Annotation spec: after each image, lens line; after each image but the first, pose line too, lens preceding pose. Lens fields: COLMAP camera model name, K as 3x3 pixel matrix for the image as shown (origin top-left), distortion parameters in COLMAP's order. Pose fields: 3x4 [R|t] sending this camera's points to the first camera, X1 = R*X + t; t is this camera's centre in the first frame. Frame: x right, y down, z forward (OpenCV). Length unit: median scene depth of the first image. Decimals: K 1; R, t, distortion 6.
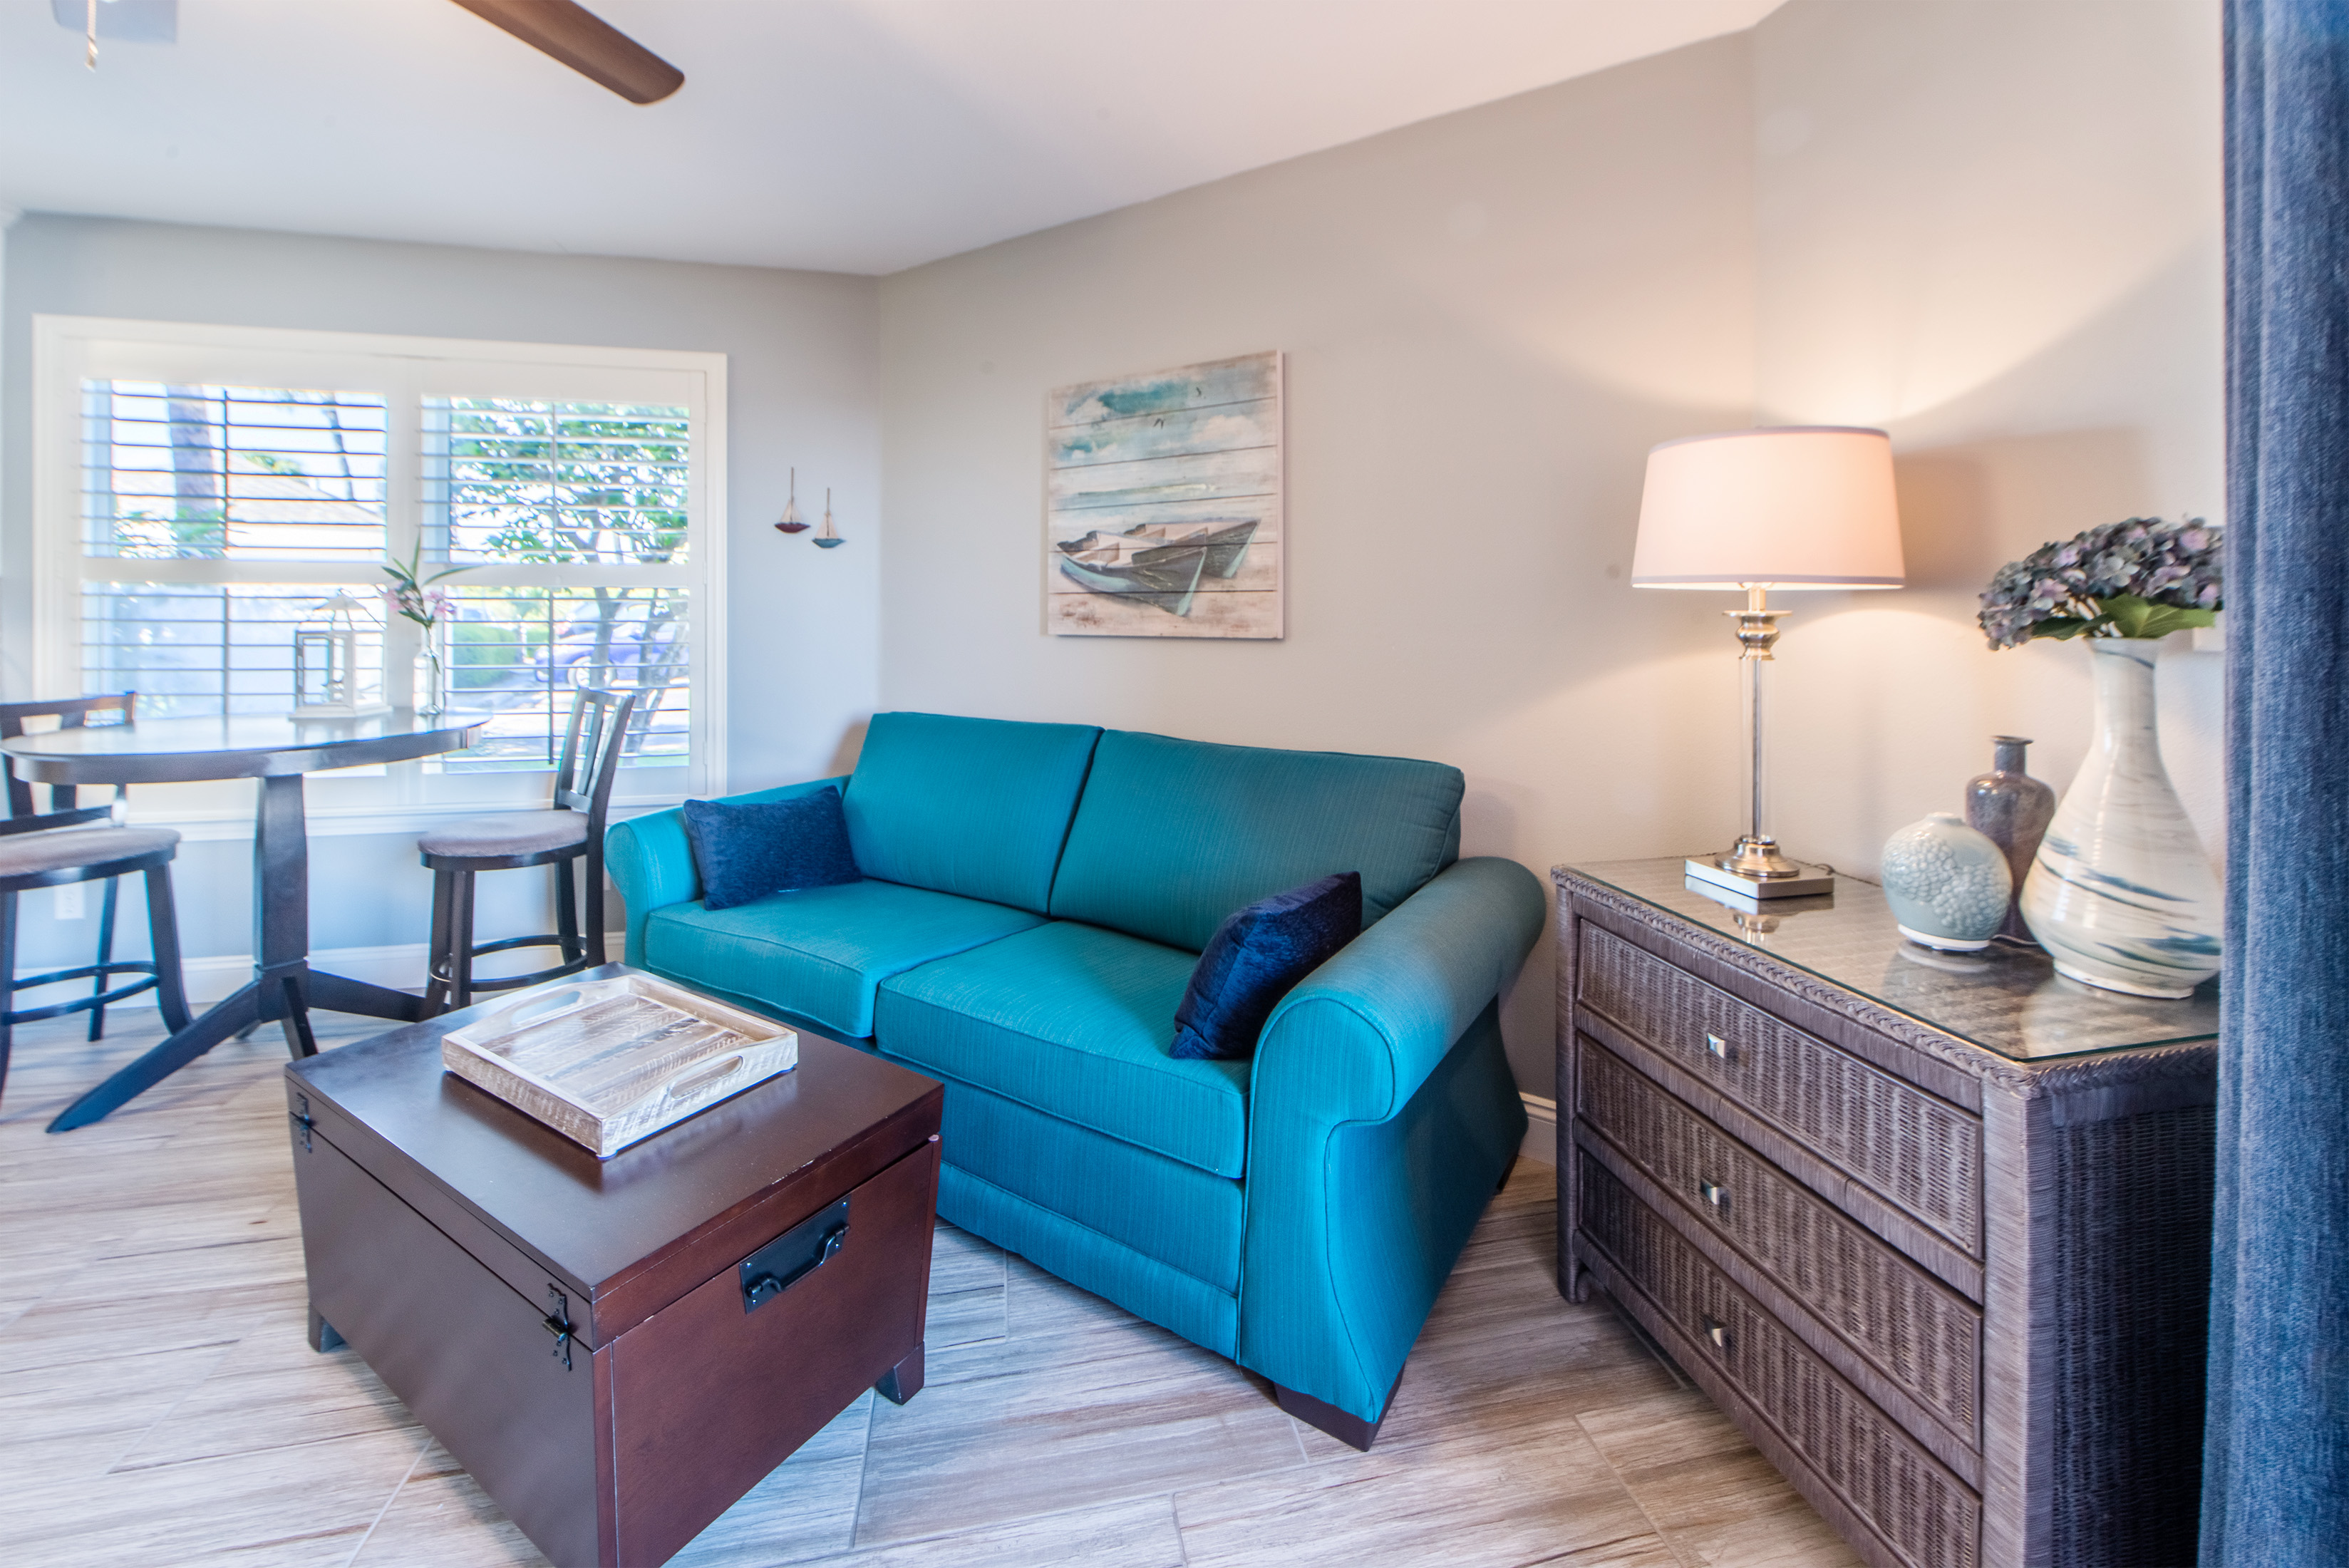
lens RADIAL K [[909.7, 0, 1160.0], [0, 909.7, 618.2], [0, 0, 1]] dist [0.000830, 0.000137]
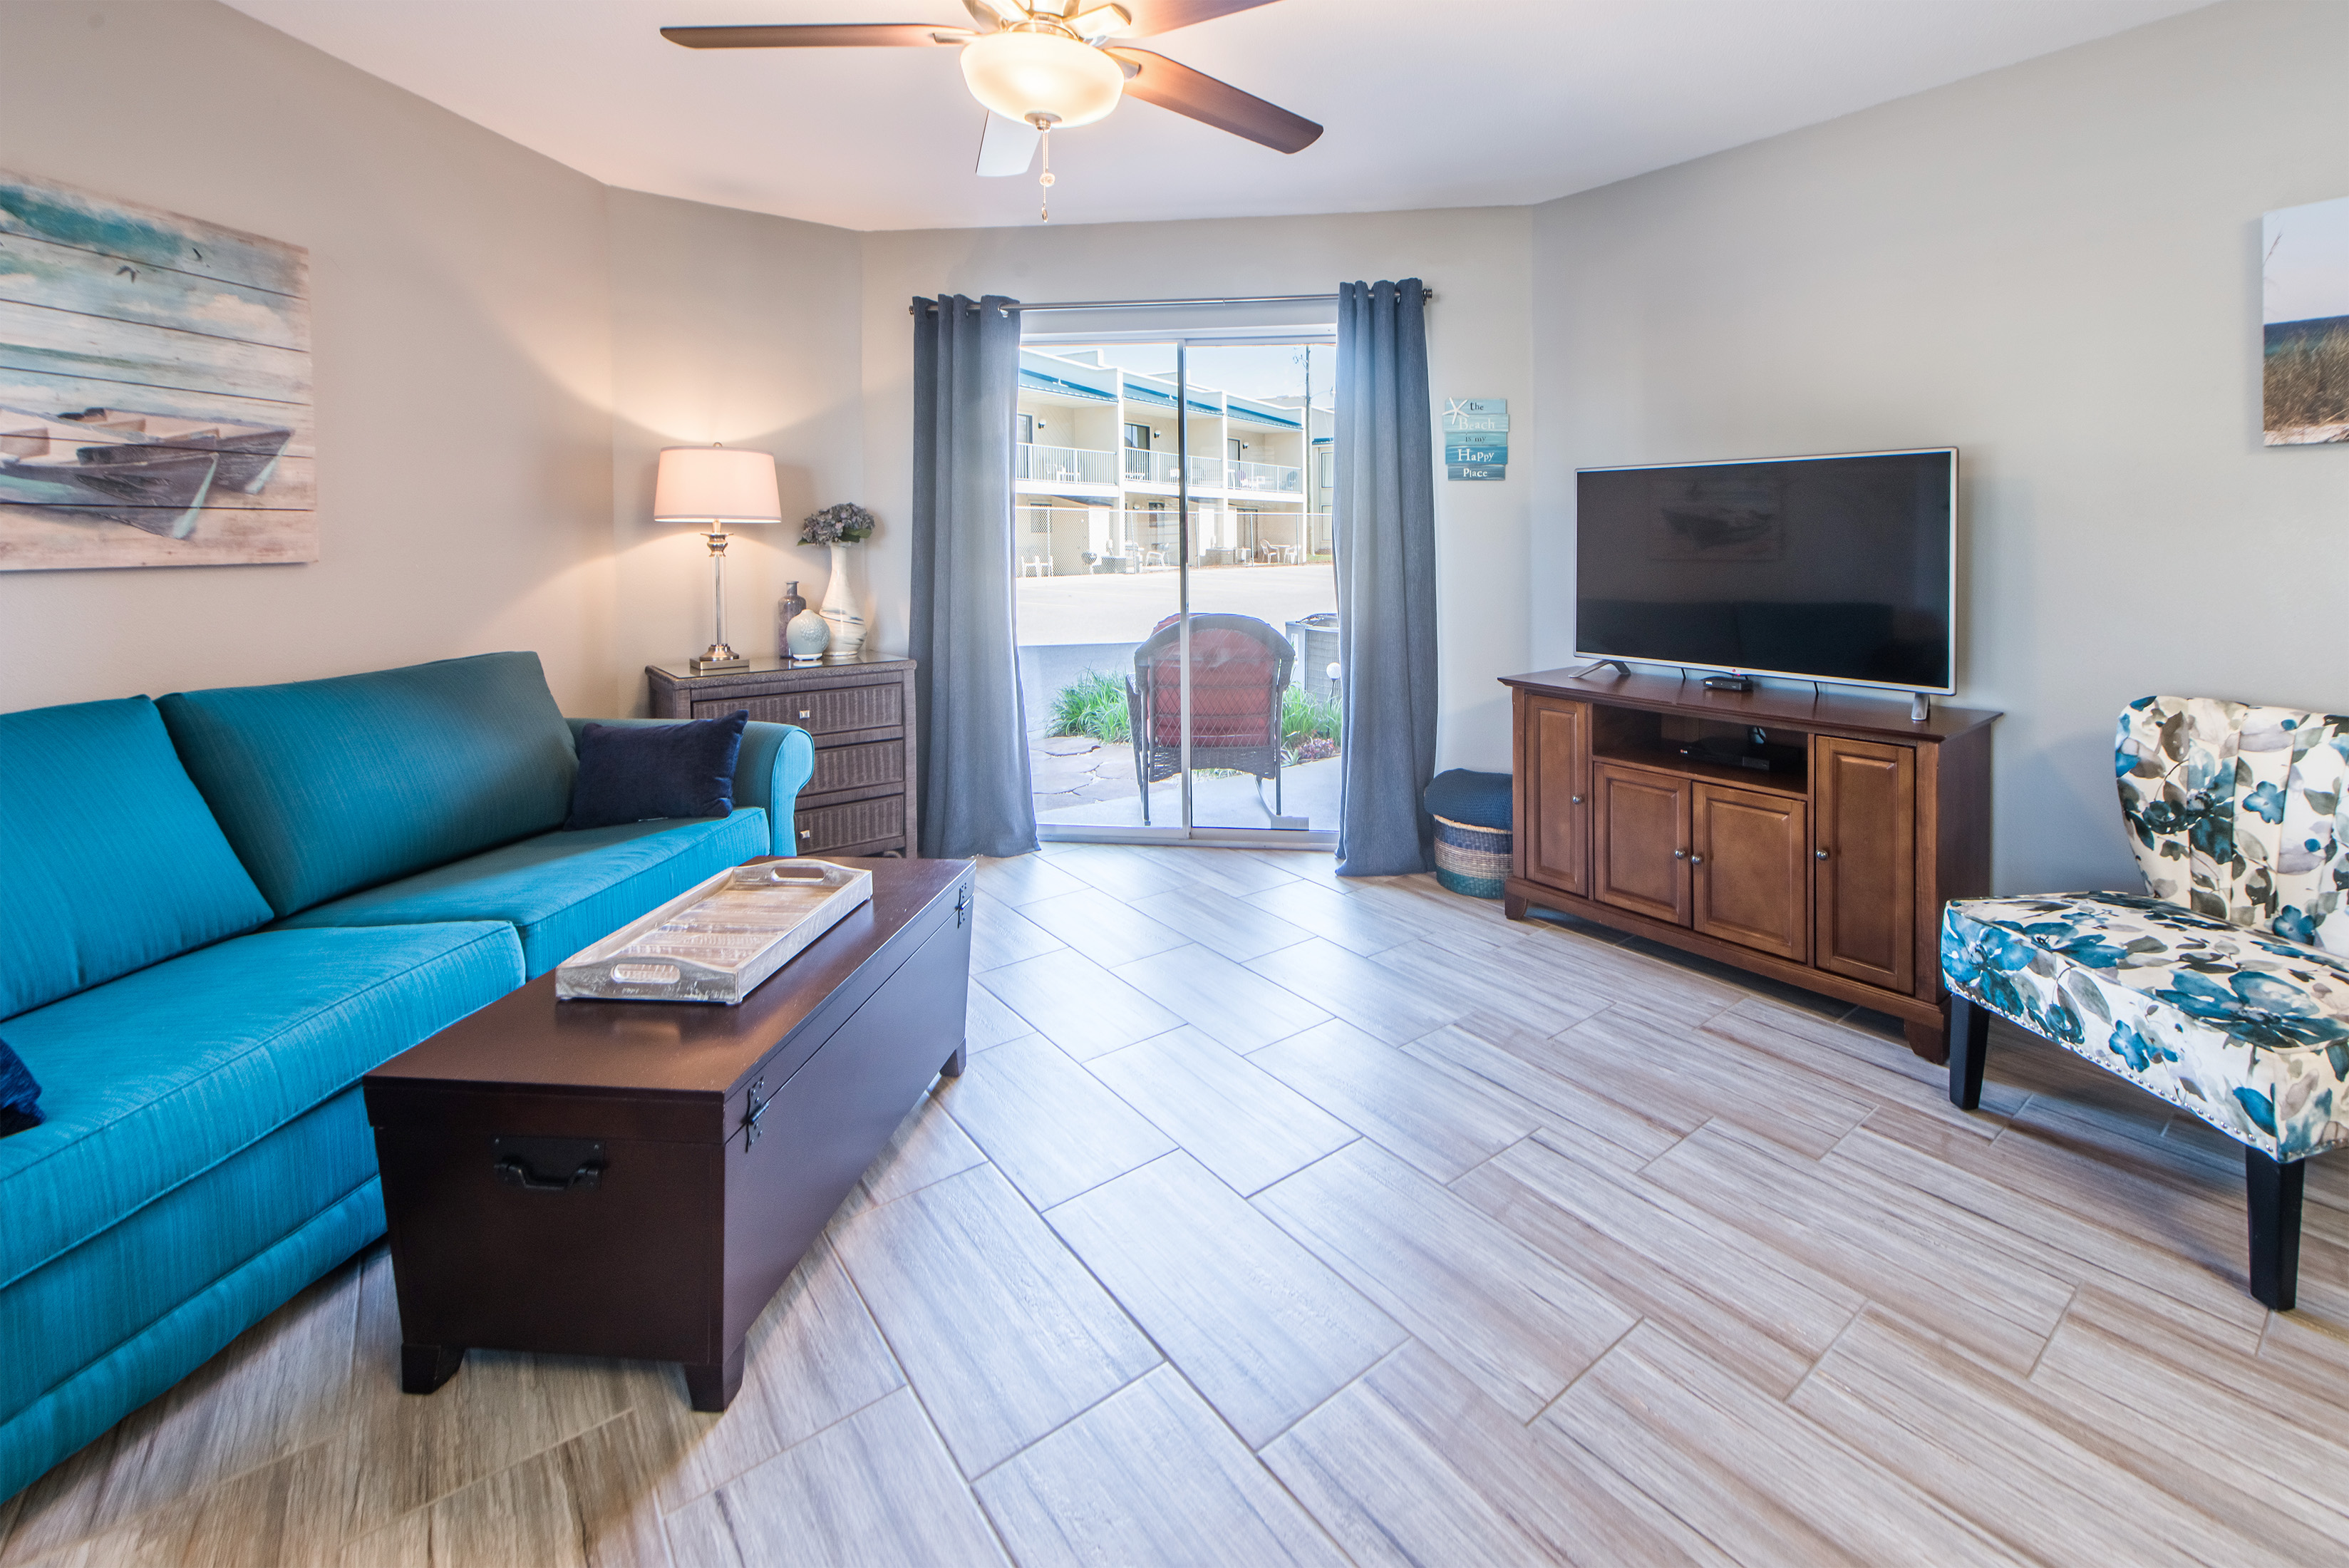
lens RADIAL K [[998.9, 0, 1281.4], [0, 998.9, 549.6], [0, 0, 1]] dist [0.003774, -0.000012]
pose [[-0.477745, -0.016226, 0.878349, -1.179521], [0.004018, 0.999779, 0.020655, -0.007081], [-0.878489, 0.013397, -0.477574, 0.592906]]
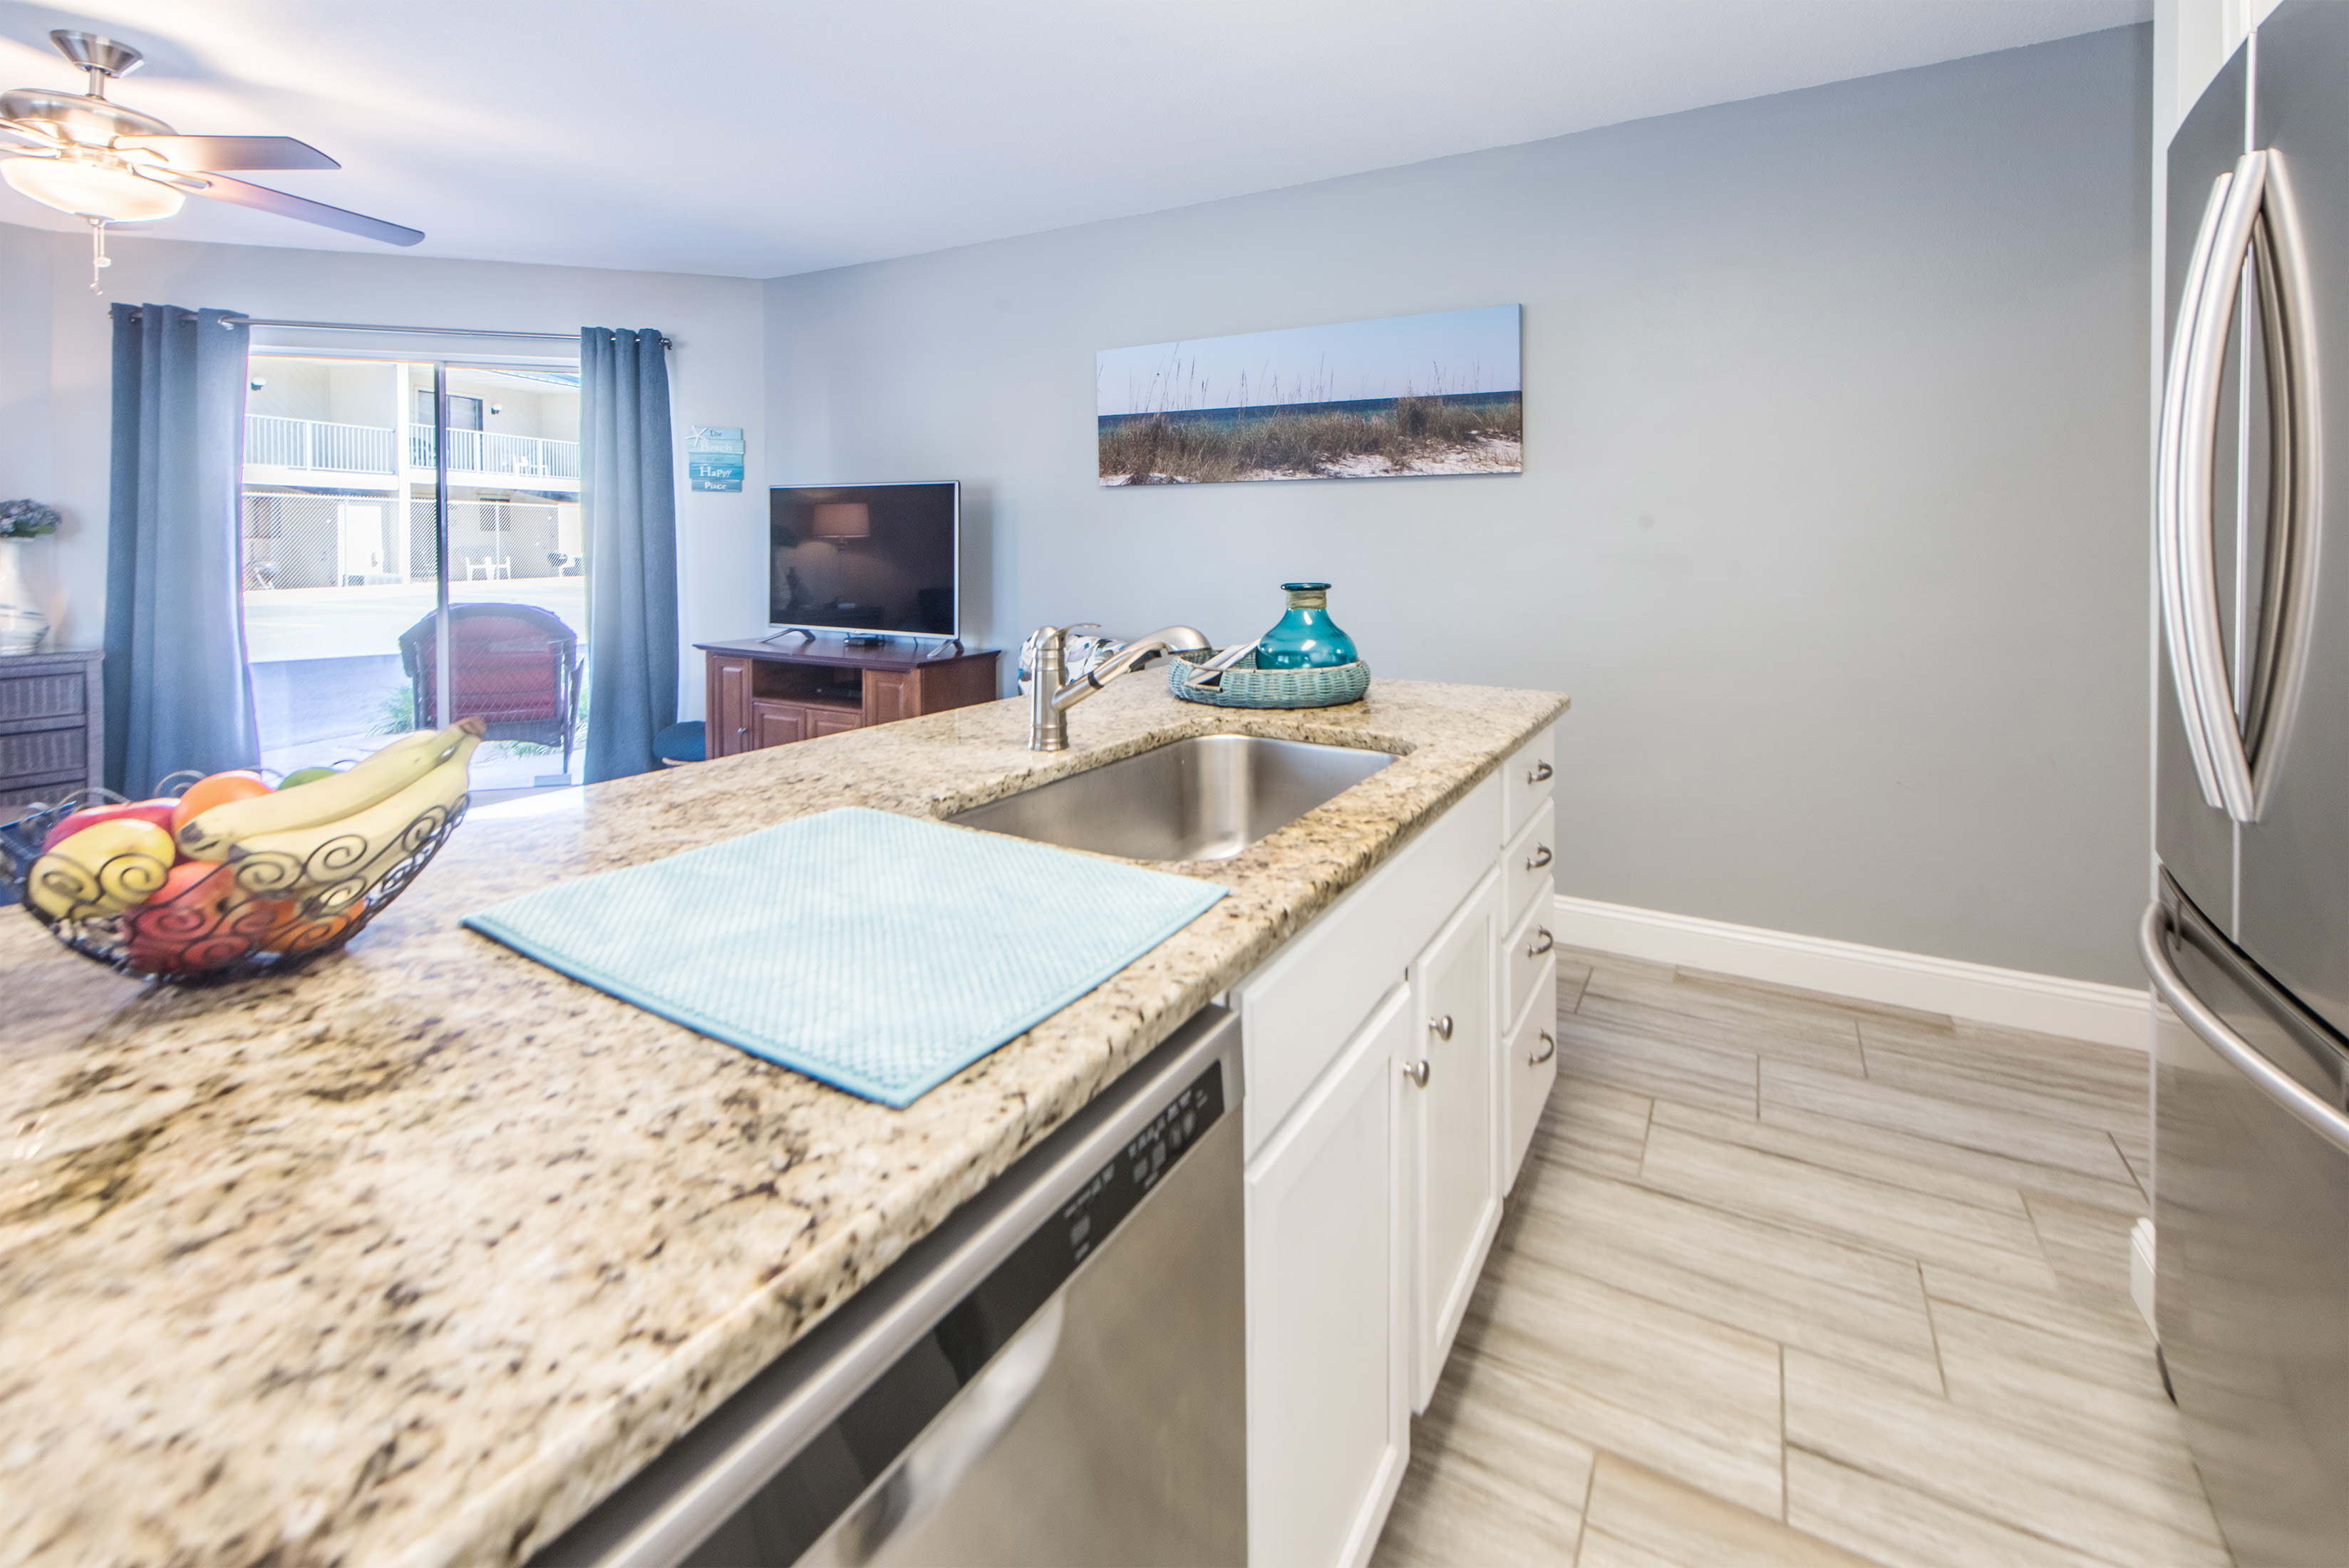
lens RADIAL K [[976.2, 0, 1240.0], [0, 976.2, 541.1], [0, 0, 1]] dist [0.000888, -0.000164]
pose [[-0.771934, -0.010171, 0.635621, -1.930916], [-0.004685, 0.999936, 0.010311, -0.009112], [-0.635685, 0.004982, -0.771932, 0.415489]]
